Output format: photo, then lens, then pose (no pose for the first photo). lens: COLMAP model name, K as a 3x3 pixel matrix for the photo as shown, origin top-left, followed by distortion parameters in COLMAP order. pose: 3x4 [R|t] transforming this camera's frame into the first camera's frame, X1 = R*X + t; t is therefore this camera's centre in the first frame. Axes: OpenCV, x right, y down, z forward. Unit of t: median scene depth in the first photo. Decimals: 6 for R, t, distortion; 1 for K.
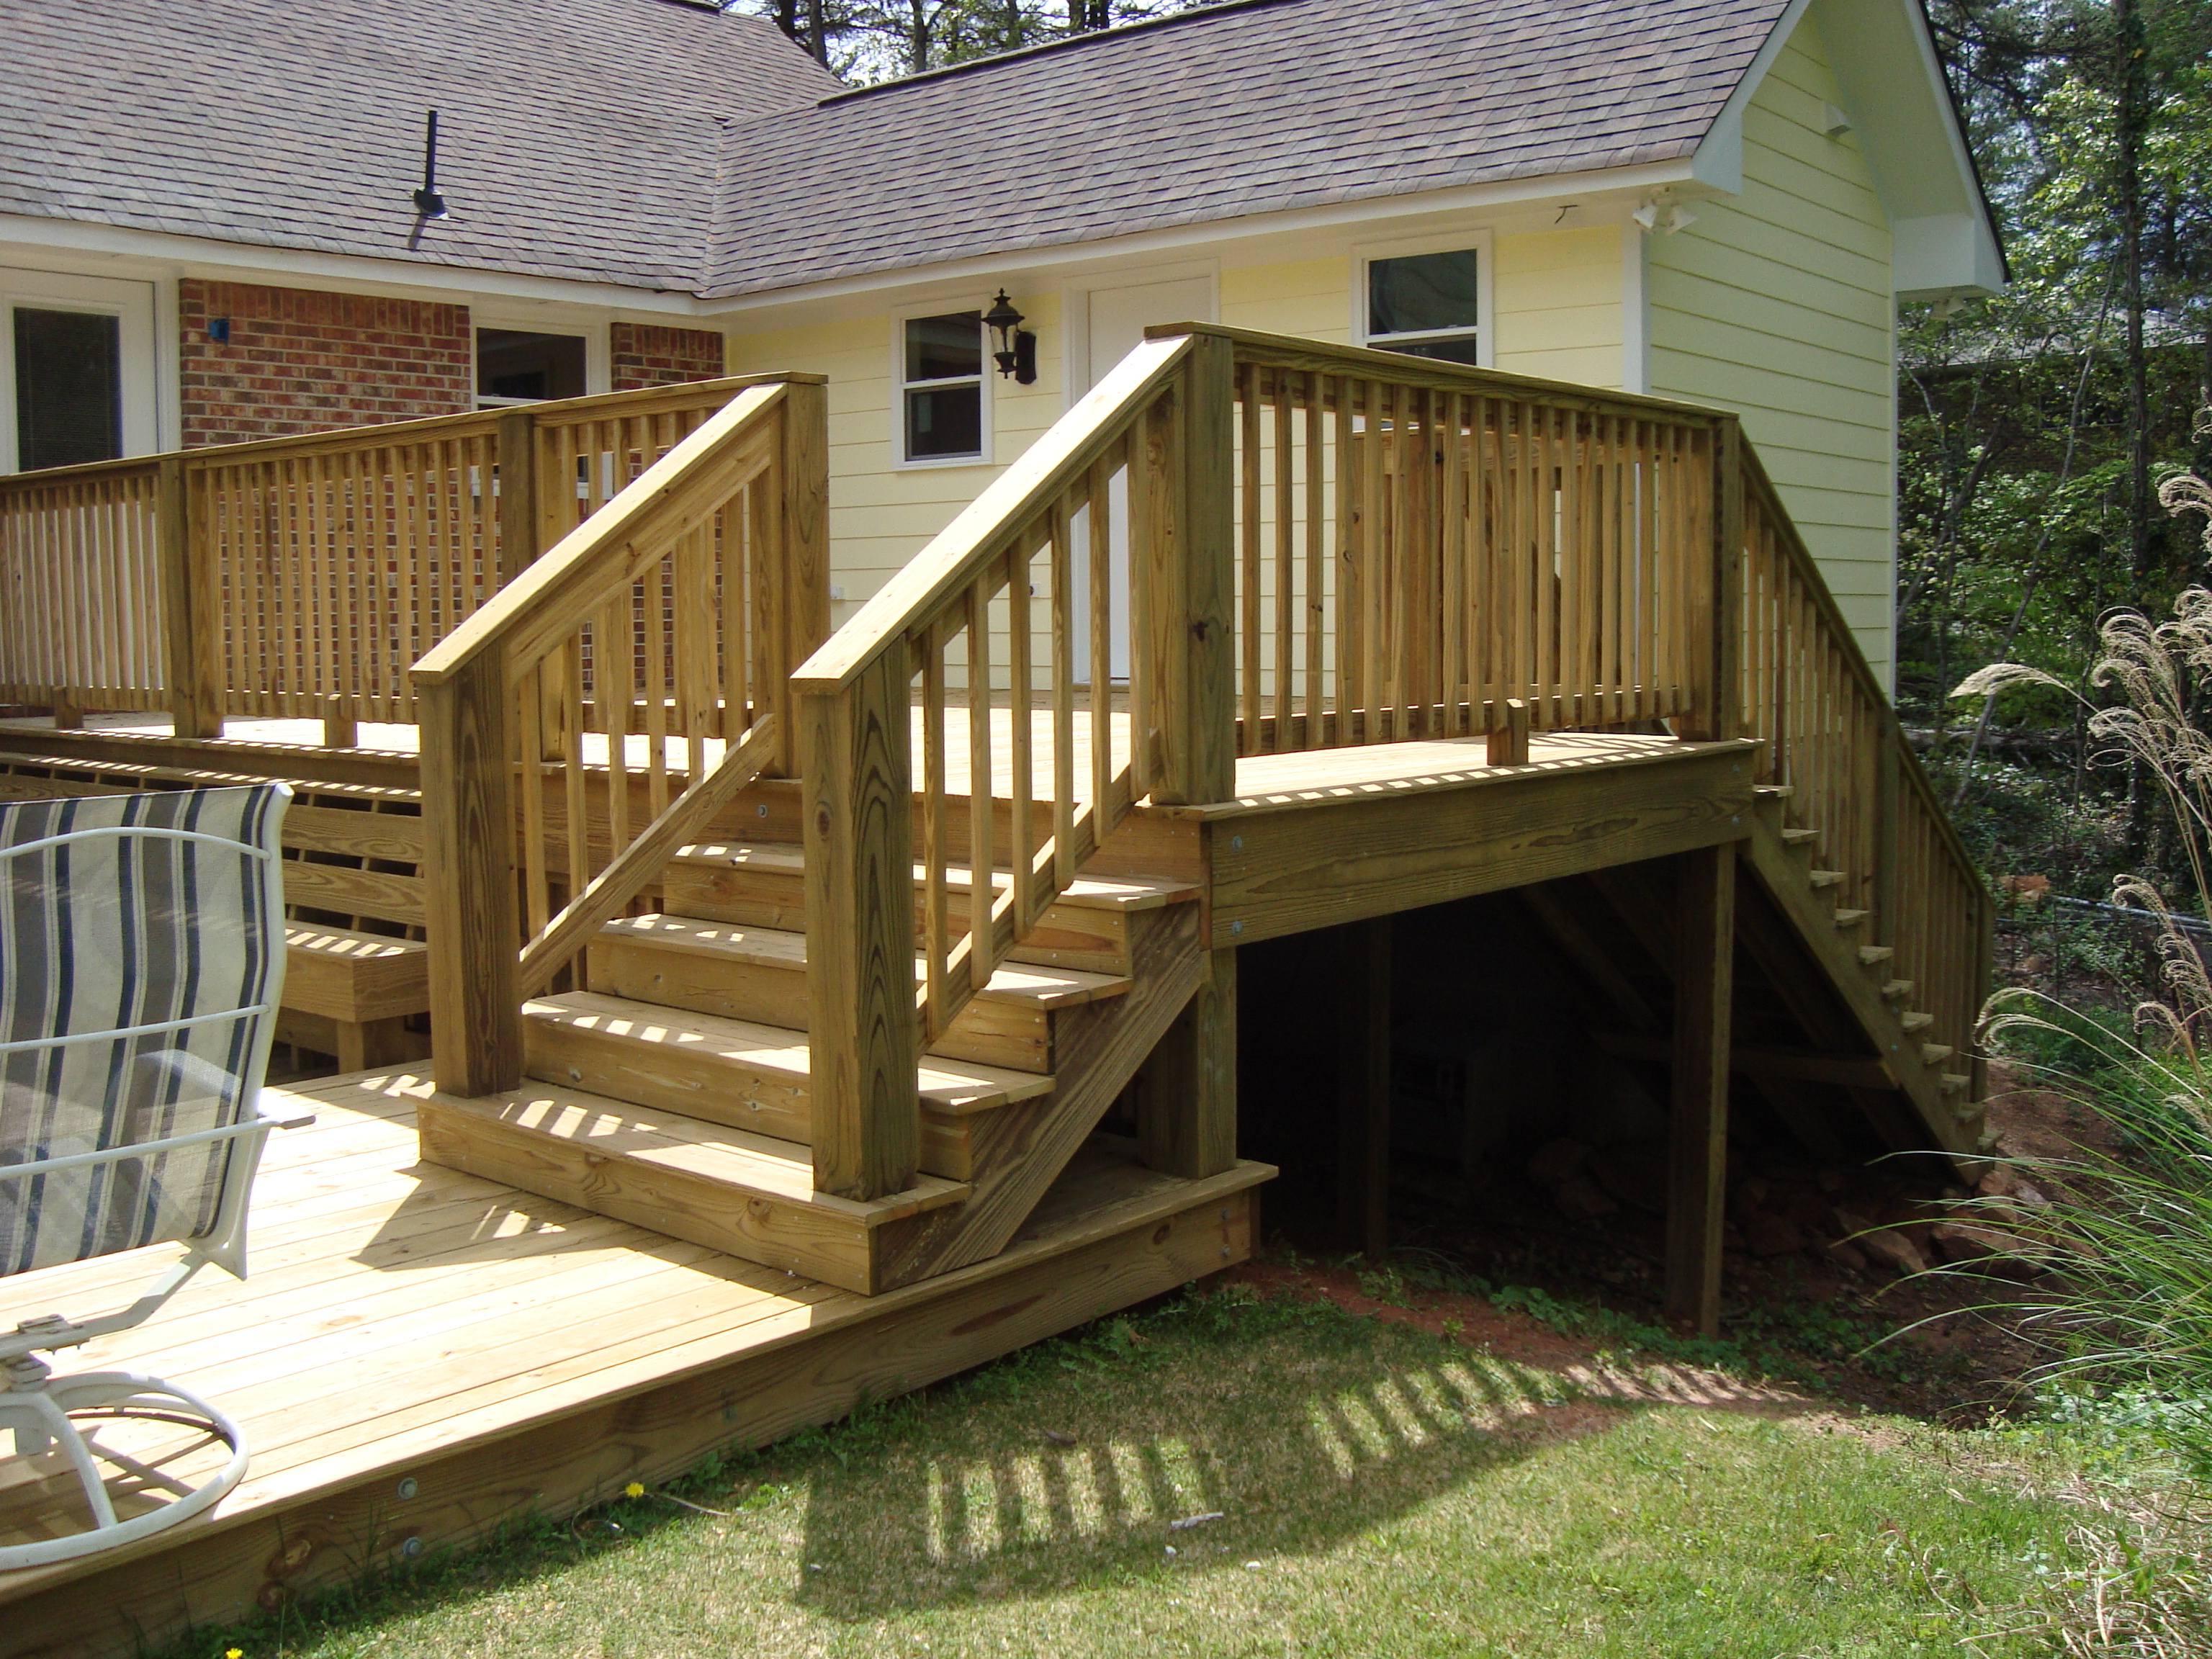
lens RADIAL K [[2172.4, 0, 1063.1], [0, 2172.4, 831.7], [0, 0, 1]] dist [-0.227934, 0.204366]
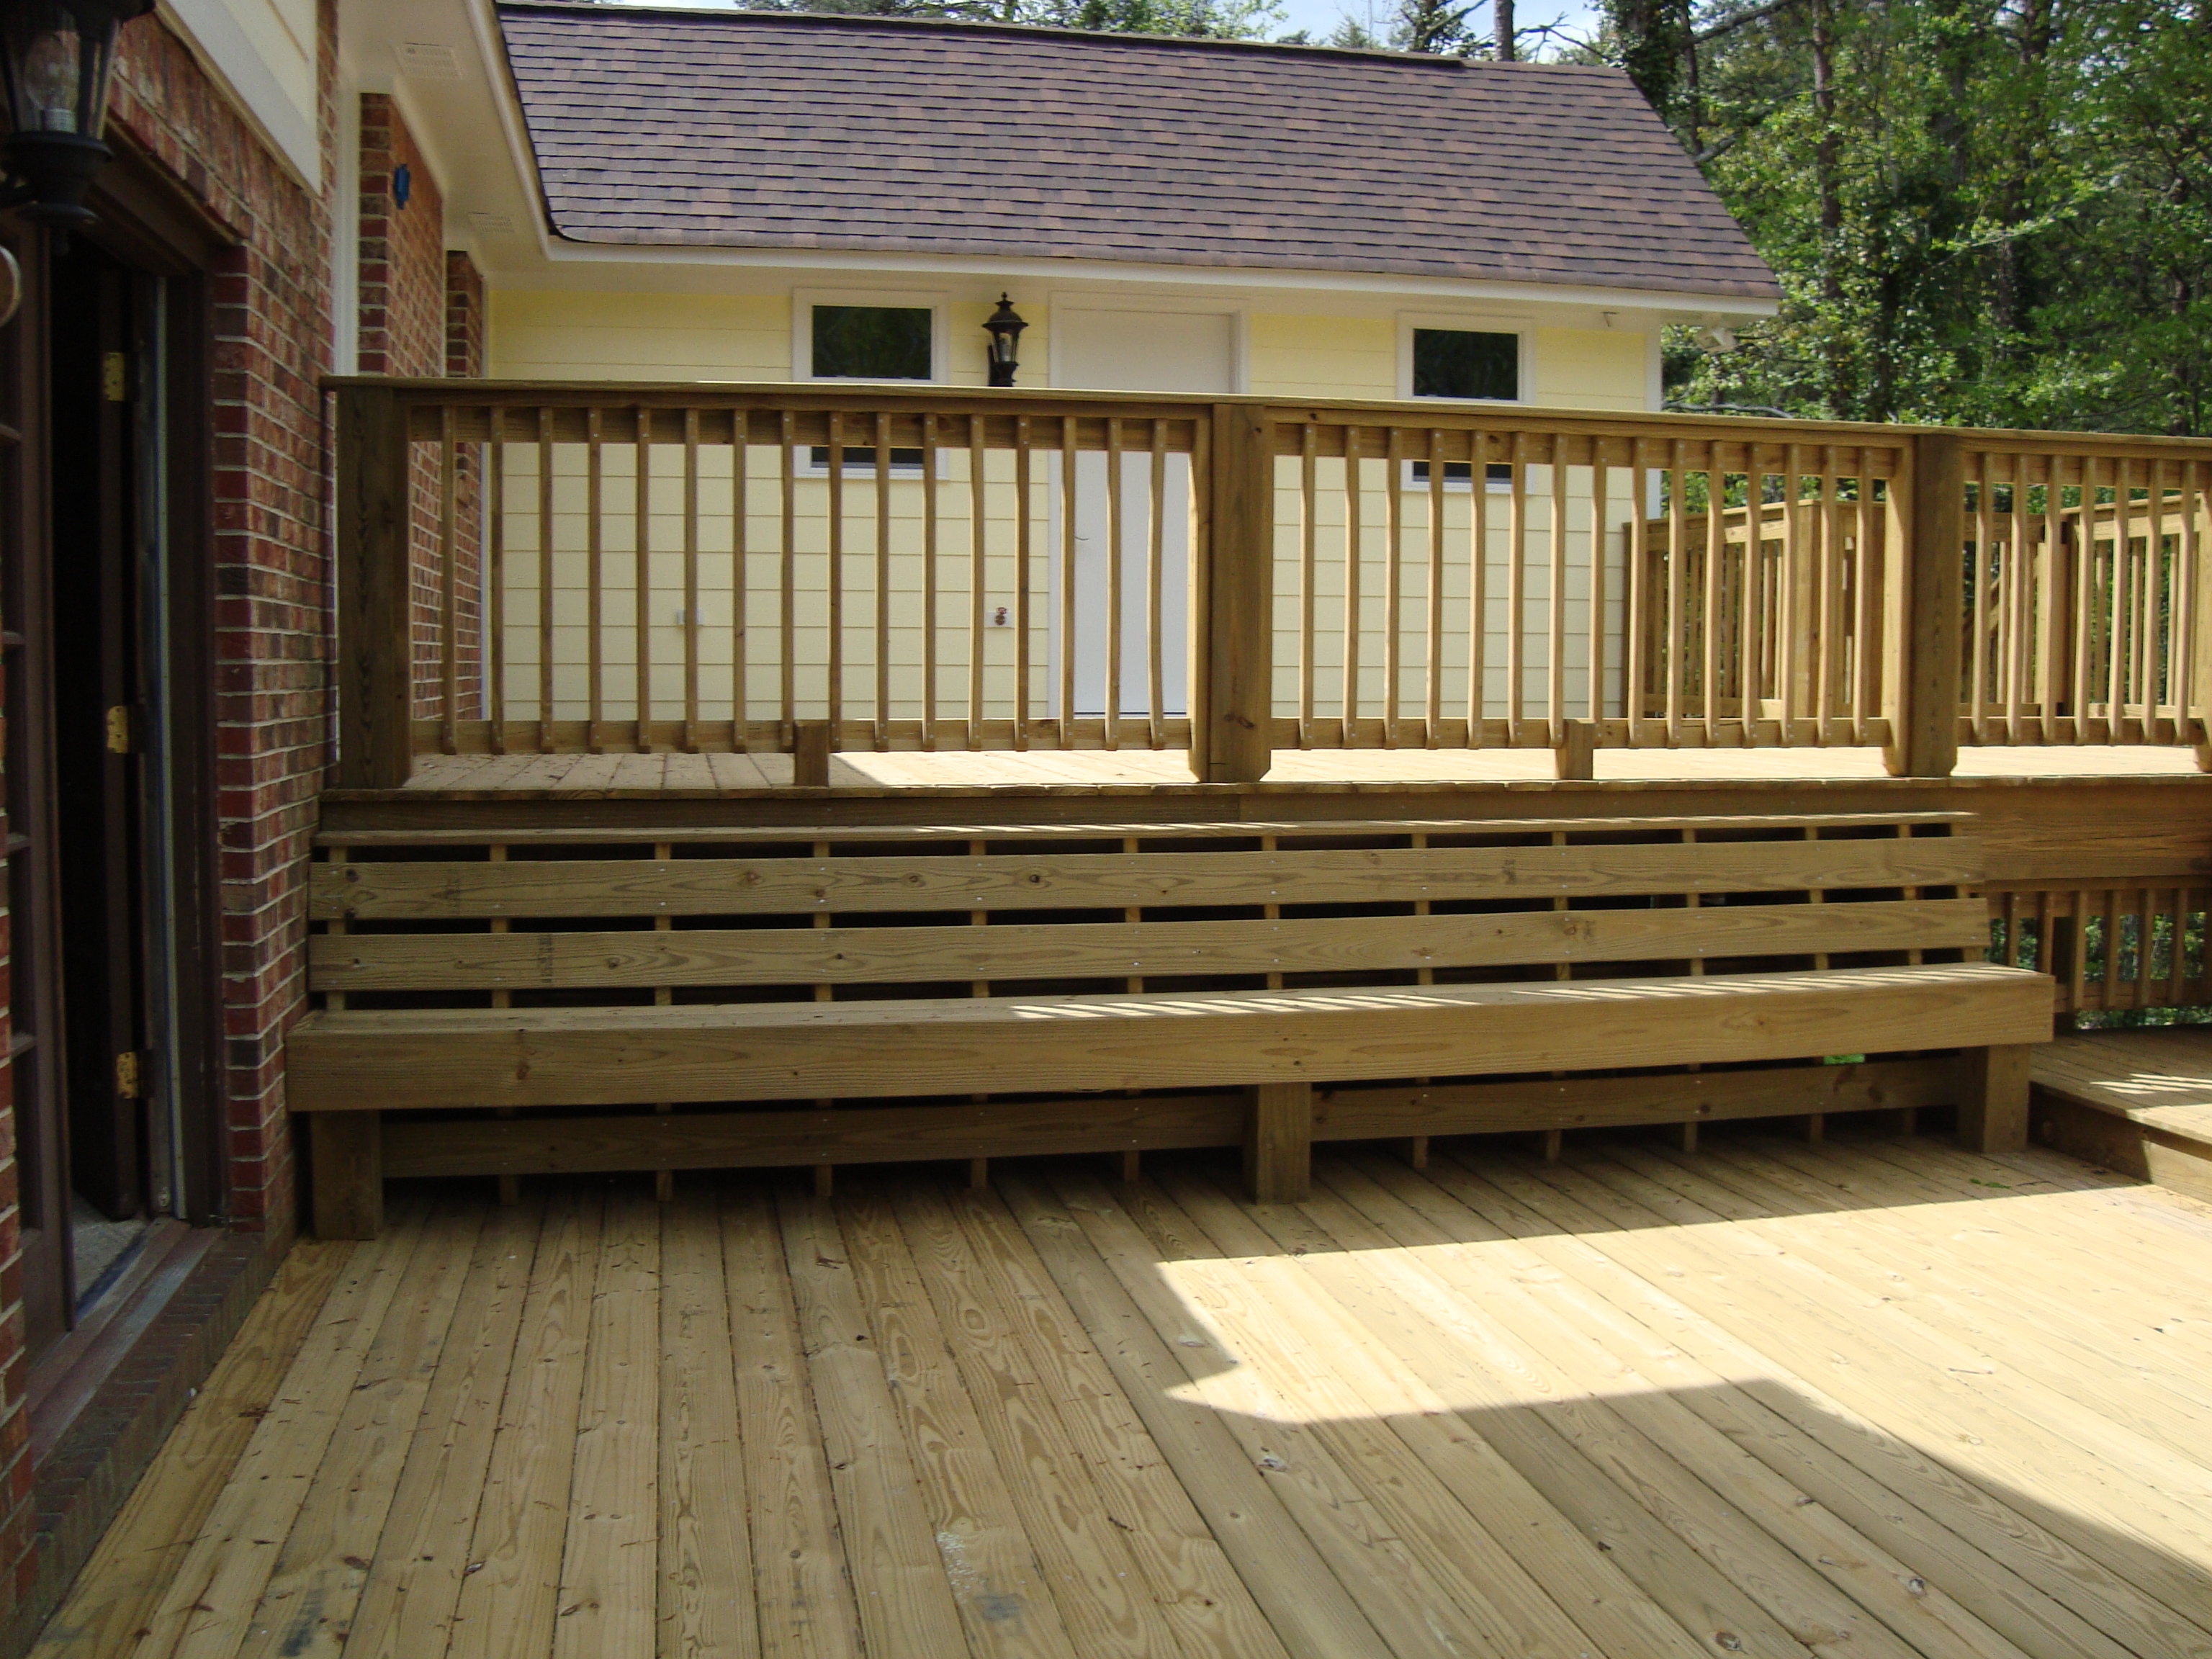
lens RADIAL K [[2085.8, 0, 1106.0], [0, 2085.8, 829.5], [0, 0, 1]] dist [0.006091, 0.002271]
pose [[0.608736, -0.053479, 0.791569, -0.781899], [0.059761, 0.997982, 0.021467, -0.033846], [-0.791119, 0.034237, 0.610703, 0.427647]]
